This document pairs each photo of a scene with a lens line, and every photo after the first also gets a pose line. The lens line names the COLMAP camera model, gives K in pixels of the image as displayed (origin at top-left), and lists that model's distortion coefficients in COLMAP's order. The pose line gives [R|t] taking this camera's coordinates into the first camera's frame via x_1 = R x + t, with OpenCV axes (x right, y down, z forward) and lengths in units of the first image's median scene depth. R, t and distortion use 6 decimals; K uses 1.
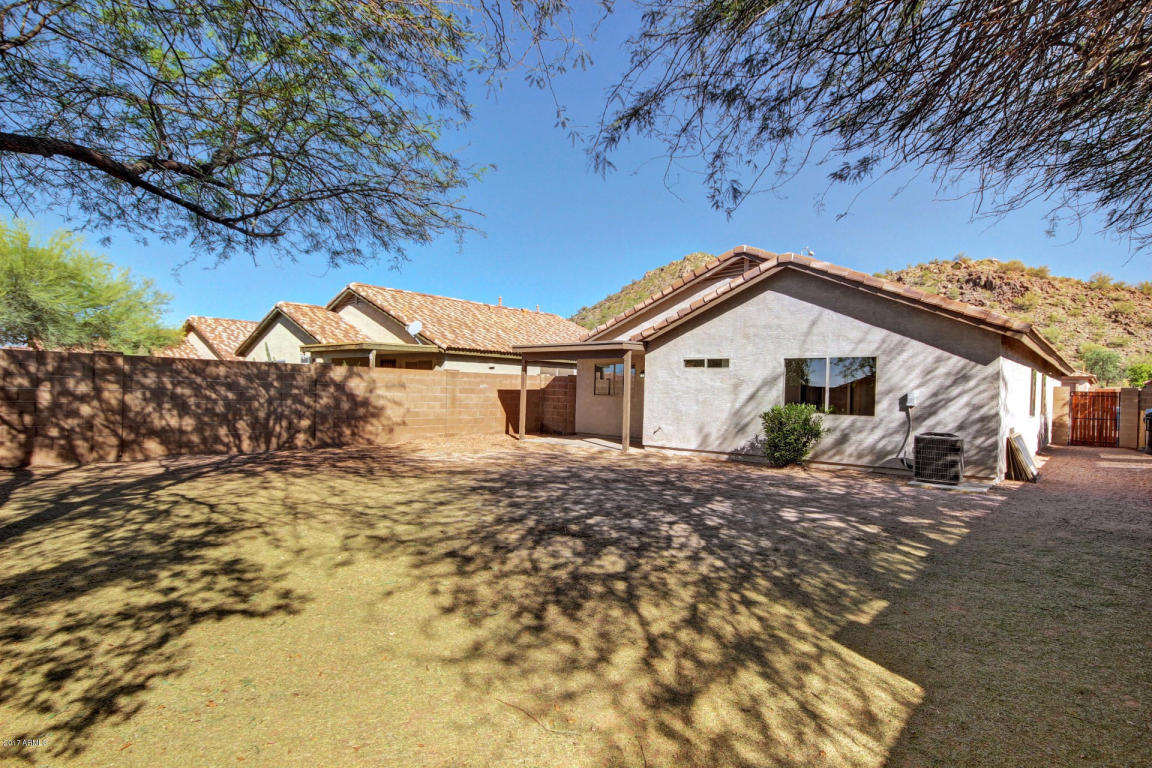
lens RADIAL K [[602.5, 0, 581.6], [0, 602.5, 387.2], [0, 0, 1]] dist [0.005539, 0.000722]
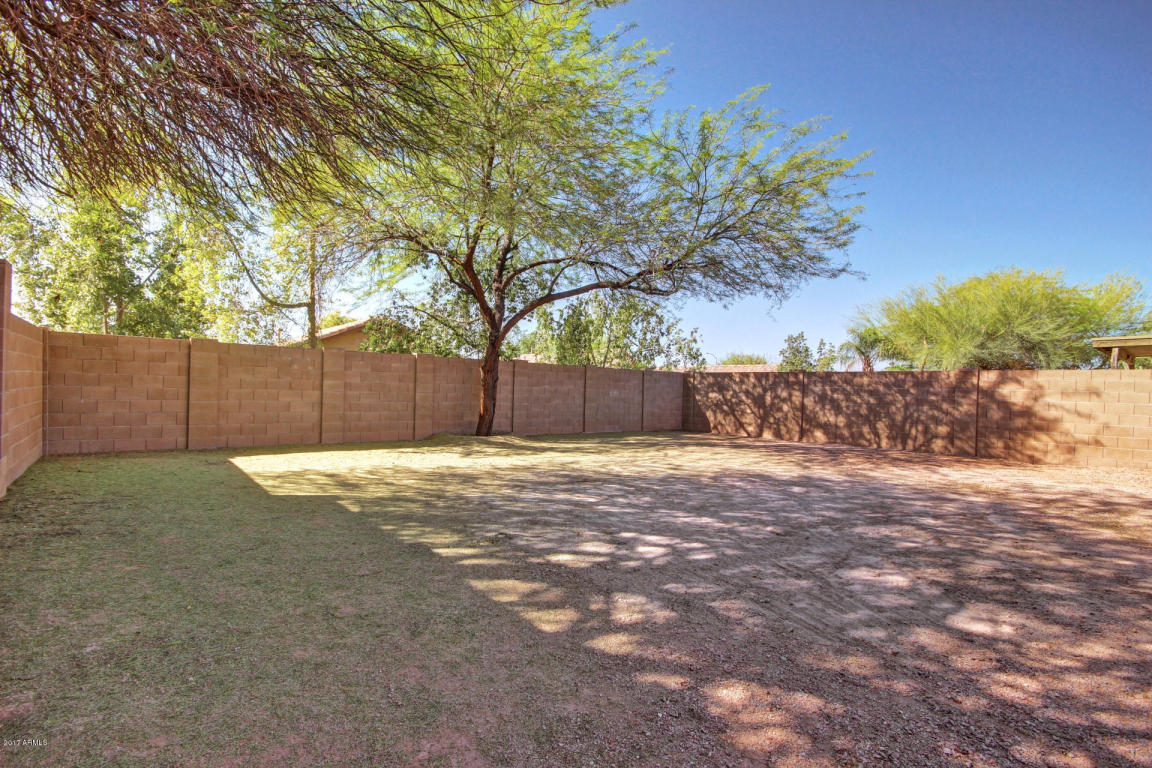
lens RADIAL K [[531.1, 0, 580.4], [0, 531.1, 388.4], [0, 0, 1]] dist [-0.002777, -0.001704]
pose [[-0.163441, -0.029295, -0.986118, 0.569950], [-0.025159, 0.999358, -0.025518, 0.031446], [0.986232, 0.020639, -0.164073, 0.594078]]
